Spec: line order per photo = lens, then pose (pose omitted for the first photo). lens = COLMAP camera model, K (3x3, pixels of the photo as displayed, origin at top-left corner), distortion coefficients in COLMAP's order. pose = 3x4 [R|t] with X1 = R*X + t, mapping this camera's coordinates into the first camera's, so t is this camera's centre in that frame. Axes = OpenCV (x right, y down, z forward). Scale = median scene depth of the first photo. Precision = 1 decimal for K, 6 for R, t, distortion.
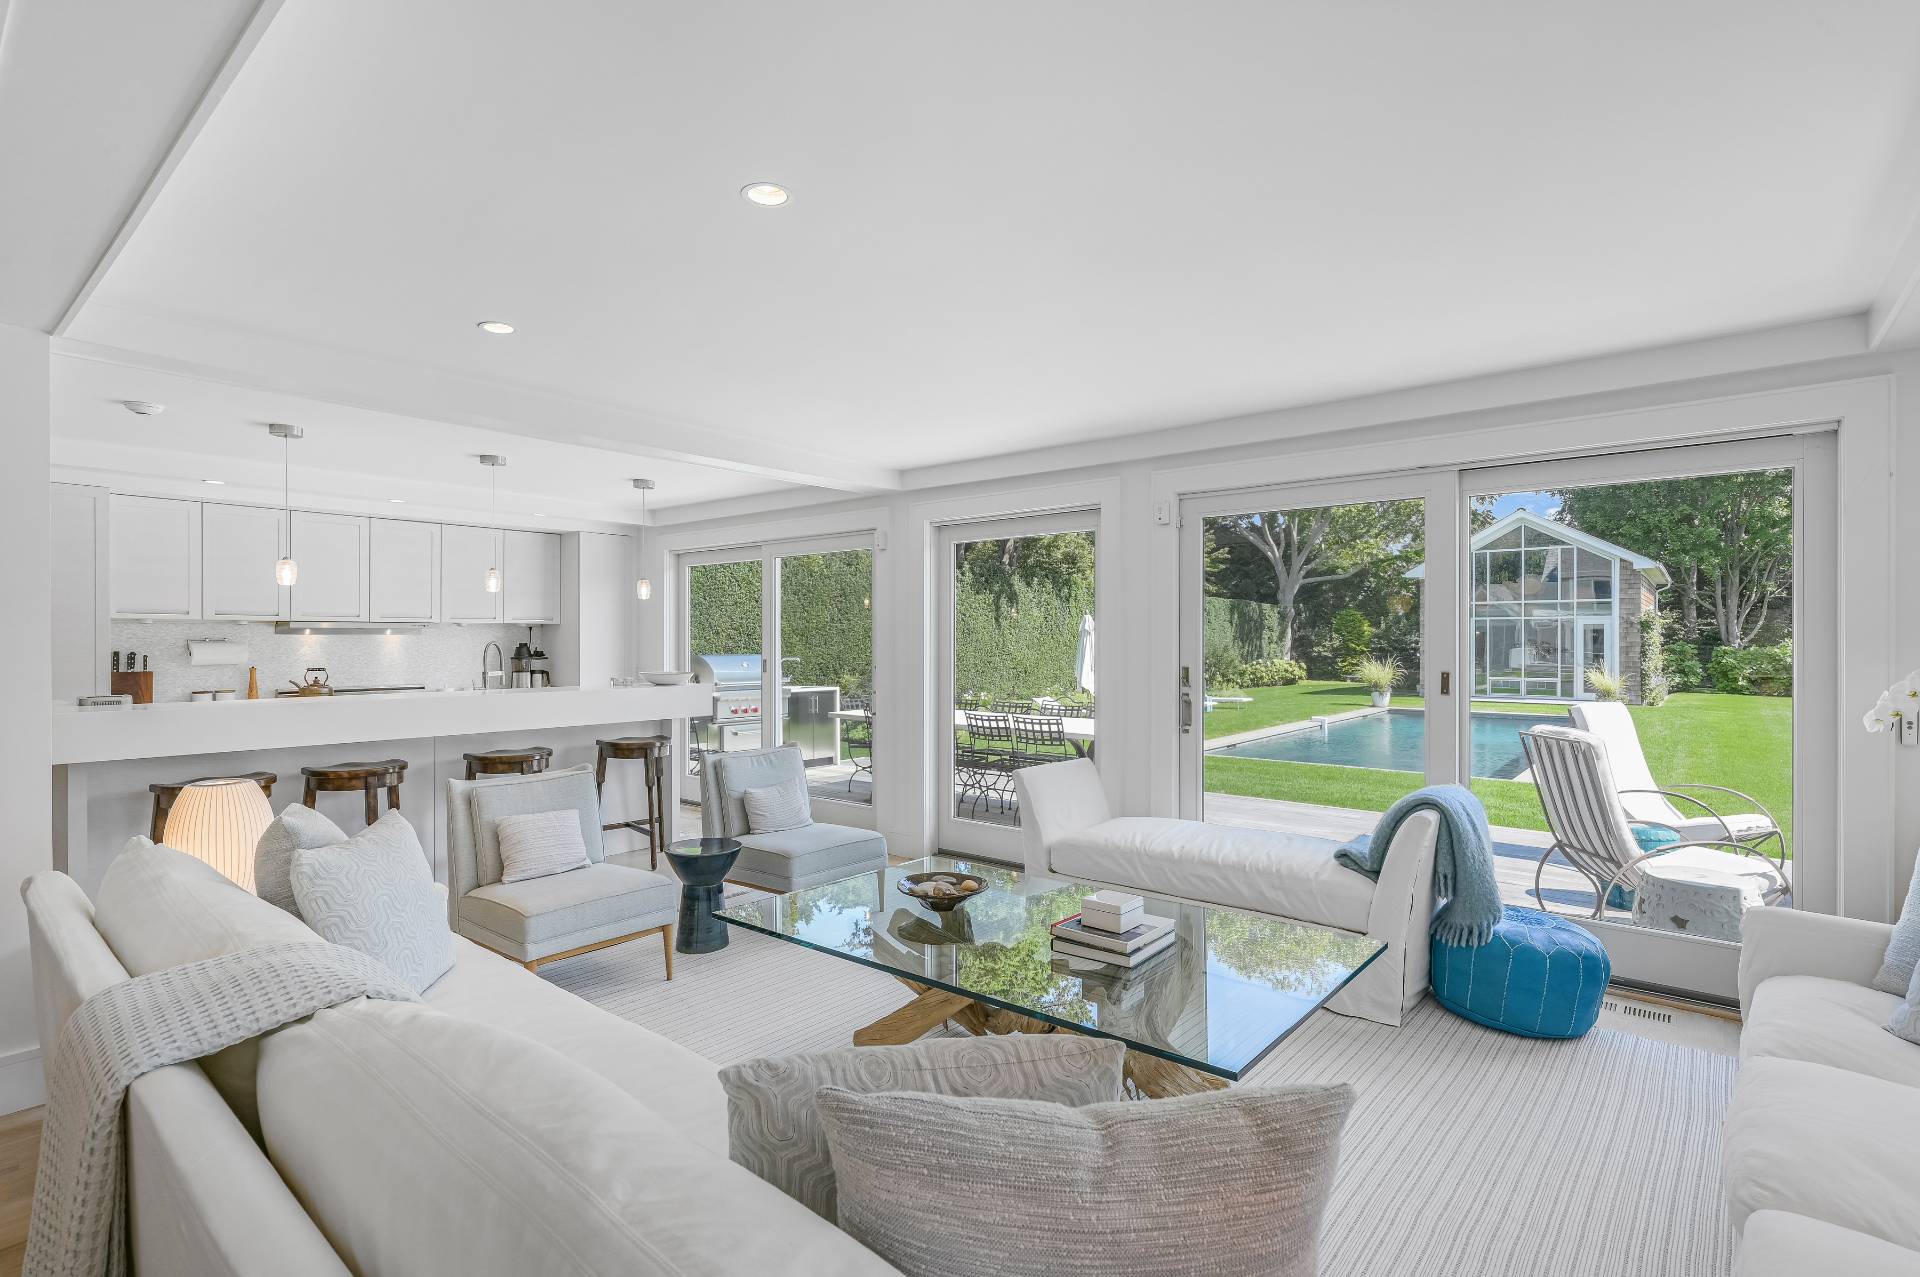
lens RADIAL K [[906.9, 0, 960.0], [0, 906.9, 638.5], [0, 0, 1]] dist [-0.000740, 0.000018]
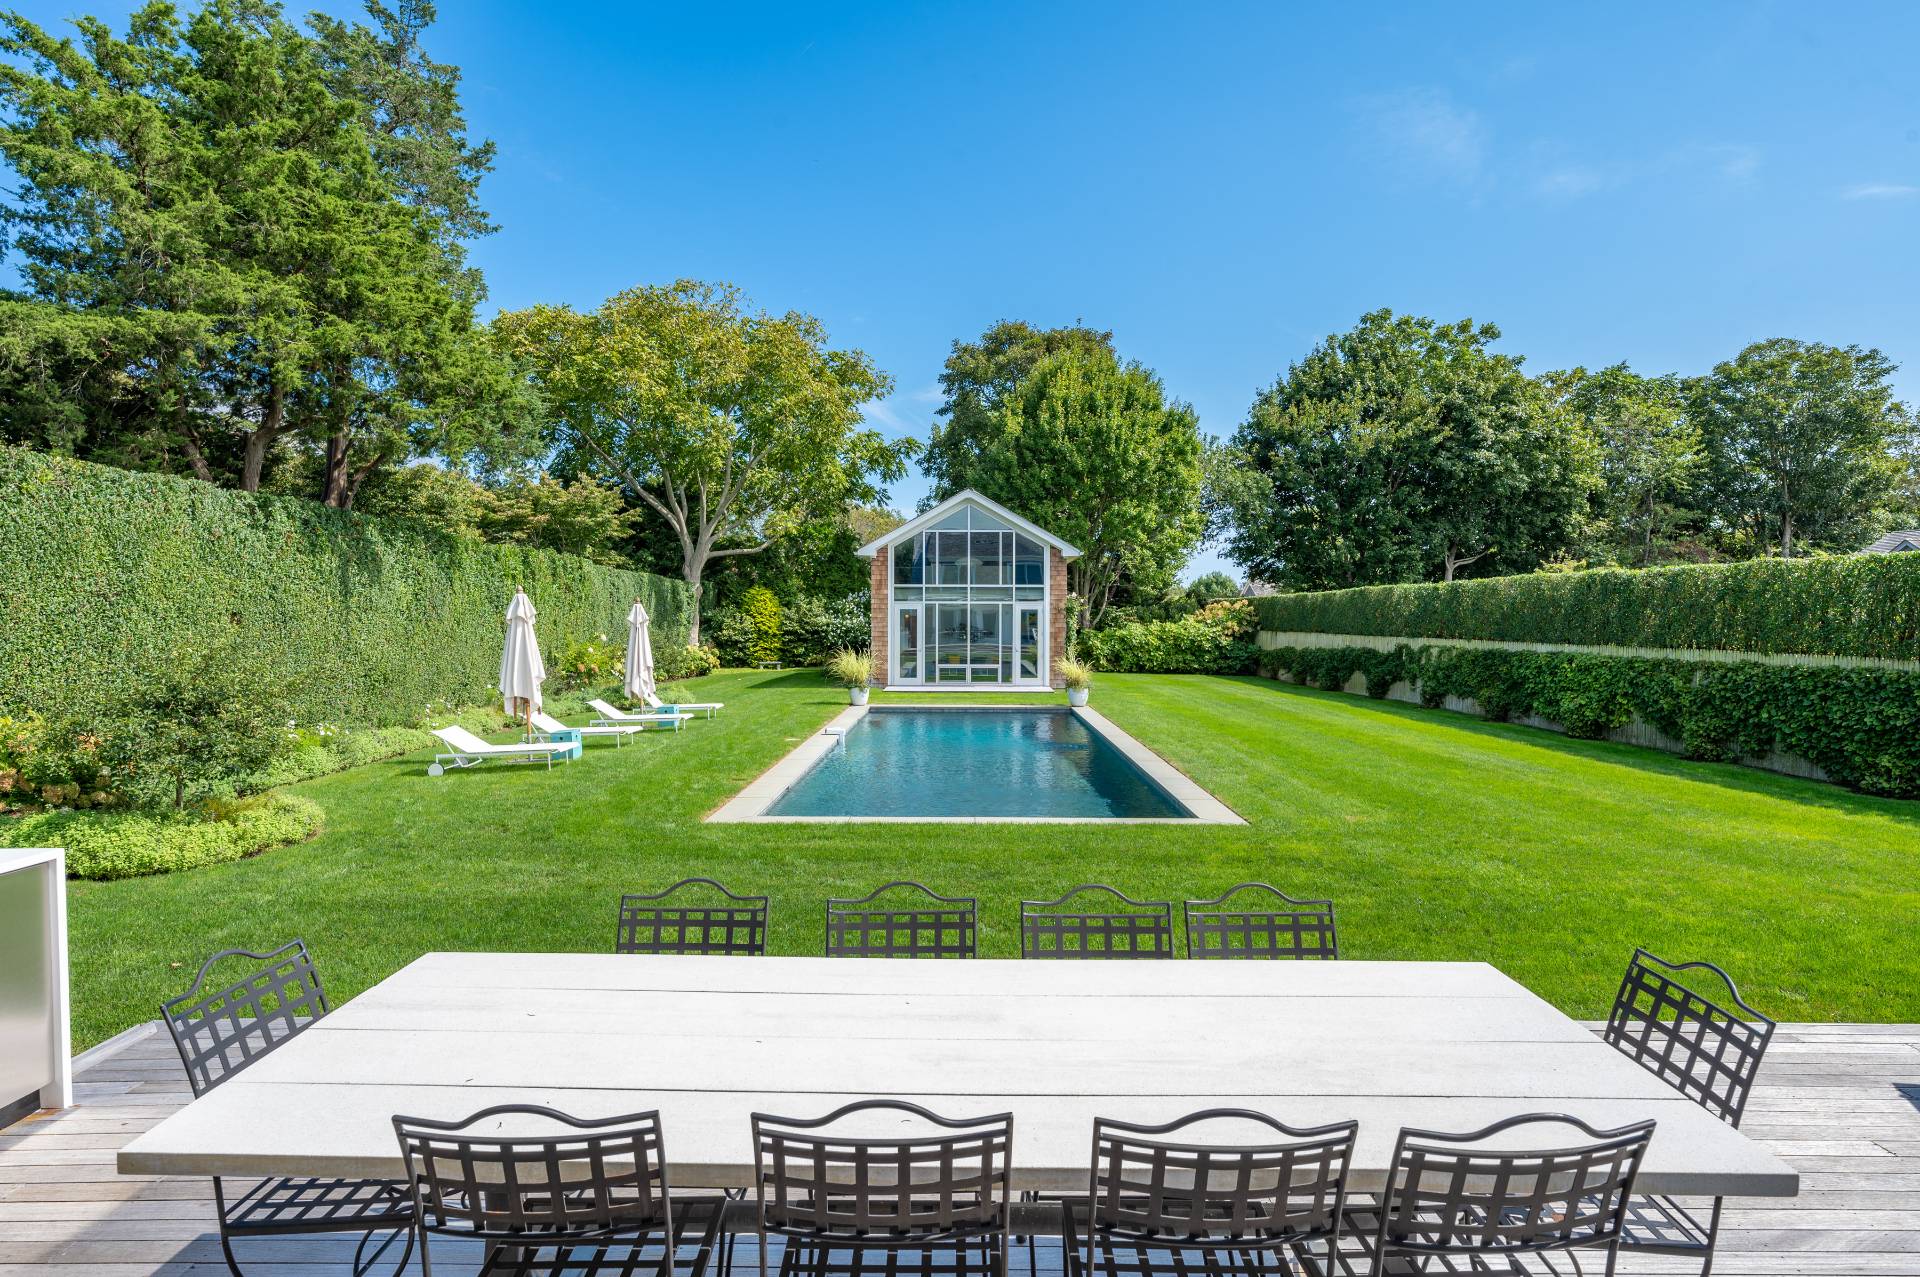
lens RADIAL K [[967.4, 0, 953.0], [0, 967.4, 639.5], [0, 0, 1]] dist [-0.001777, -0.000797]
pose [[0.777494, -0.013041, 0.628755, -0.040073], [-0.003581, 0.999677, 0.025164, -0.009225], [-0.628880, -0.021816, 0.777196, 0.215422]]
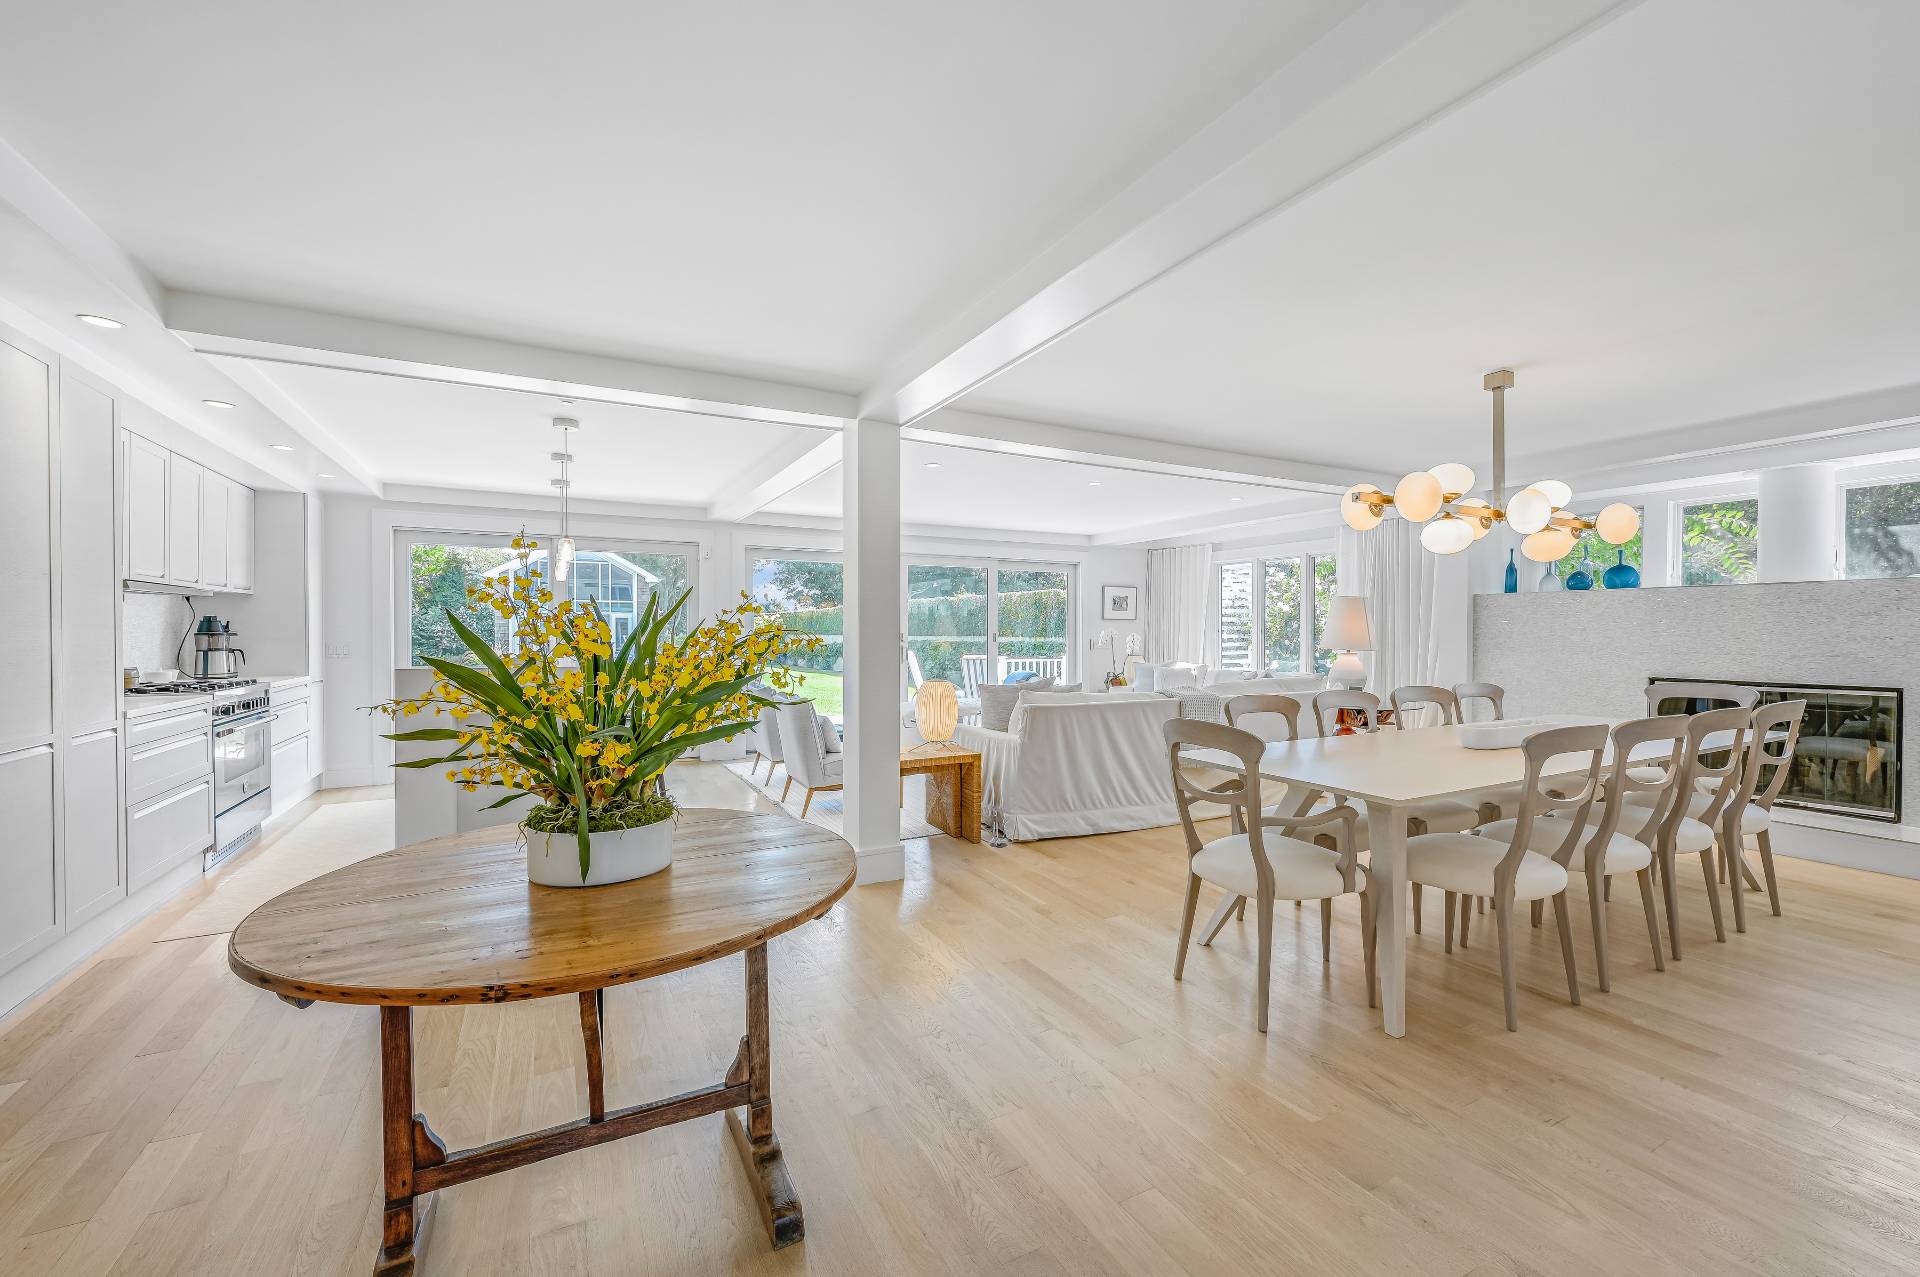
lens RADIAL K [[769.4, 0, 959.8], [0, 769.4, 643.0], [0, 0, 1]] dist [-0.000099, 0.000229]
pose [[0.384233, -0.012630, 0.923150, -0.226914], [-0.002830, 0.999886, 0.014857, 0.004531], [-0.923232, -0.008321, 0.384153, 0.026420]]
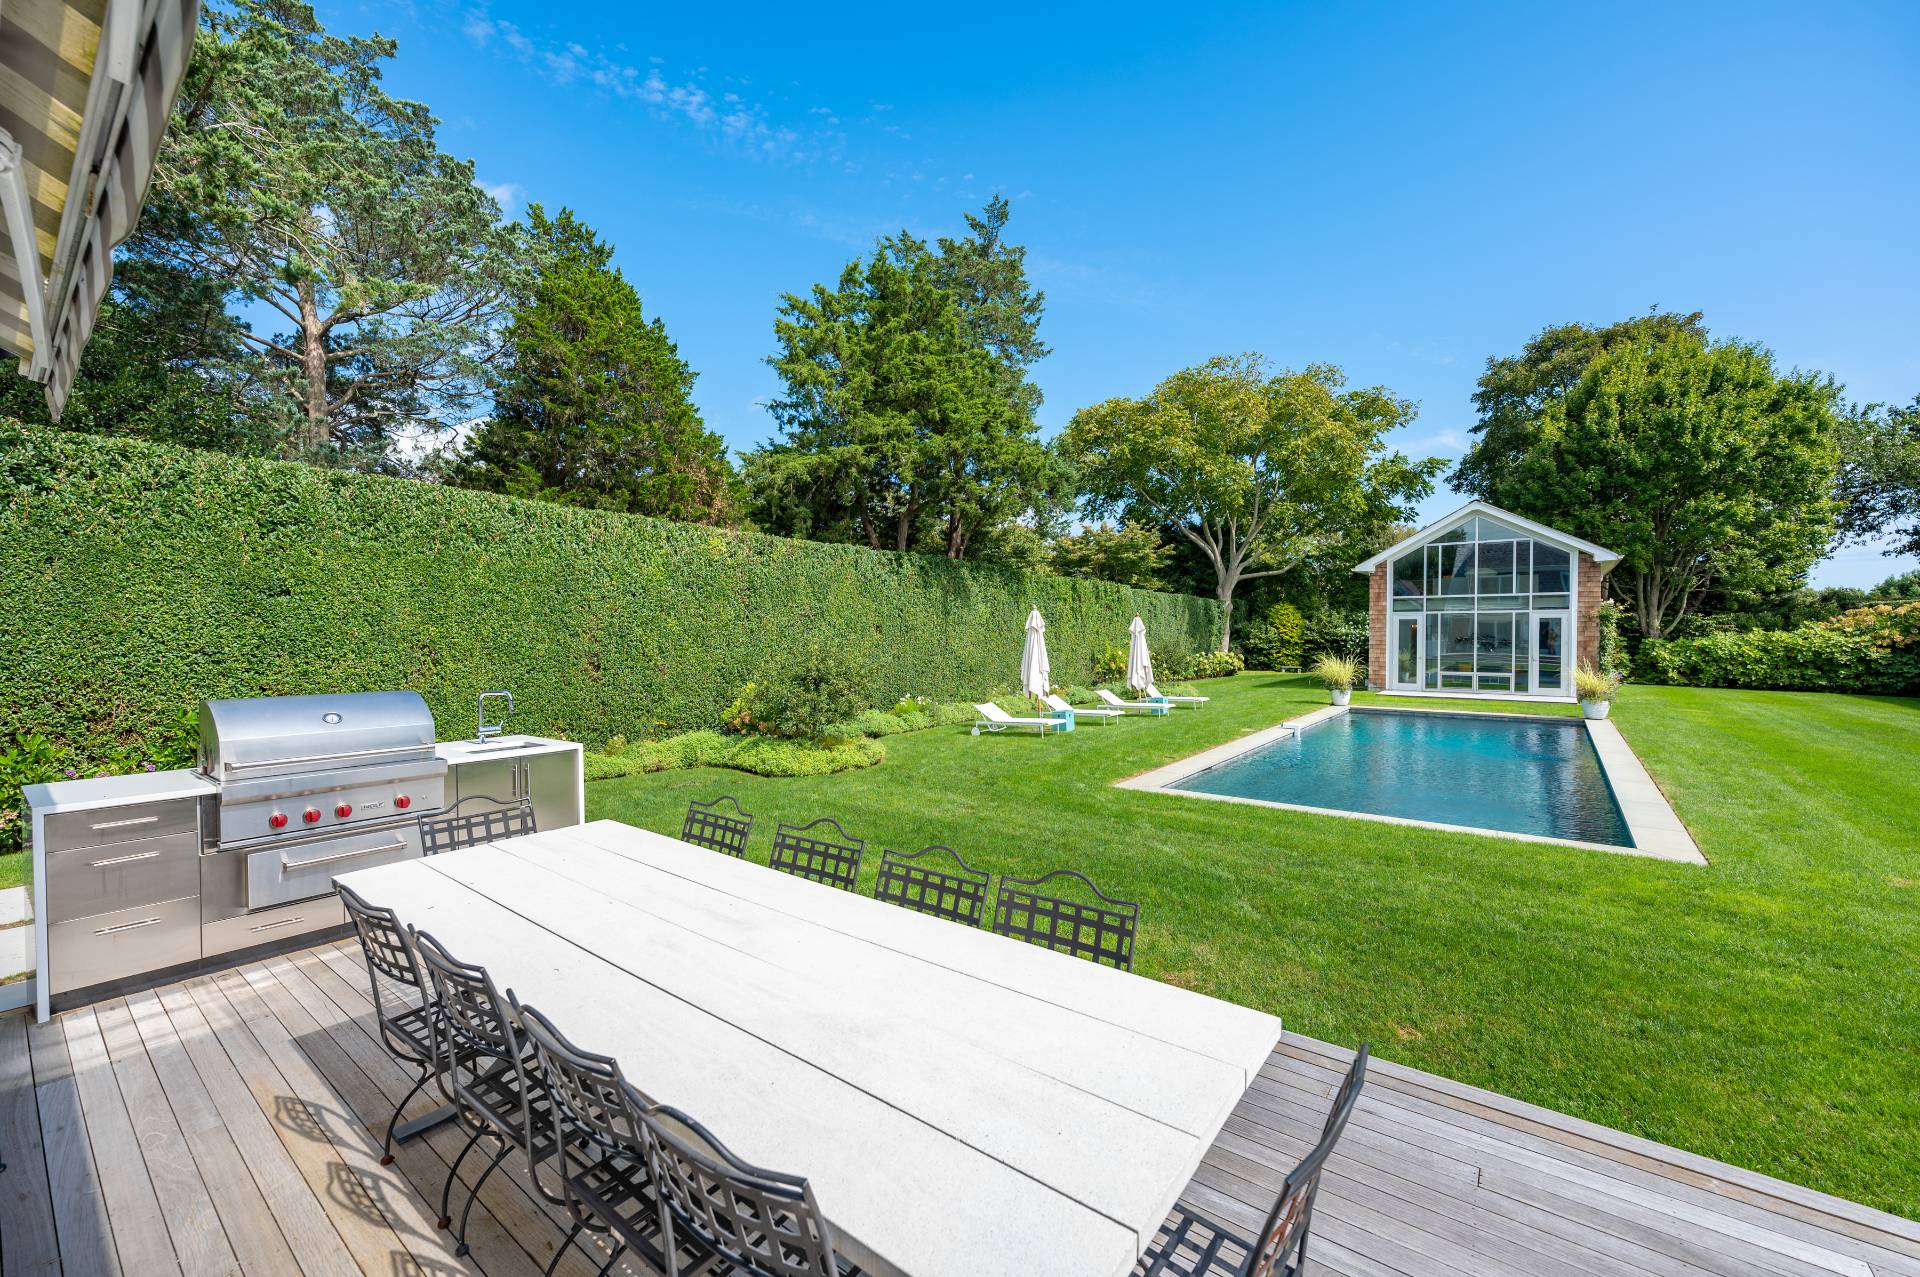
lens RADIAL K [[760.2, 0, 961.0], [0, 760.2, 646.5], [0, 0, 1]] dist [-0.000576, 0.000005]
pose [[0.999355, -0.004806, 0.035583, 0.031819], [0.003977, 0.999720, 0.023313, -0.006408], [-0.035686, -0.023156, 0.999095, 0.196737]]
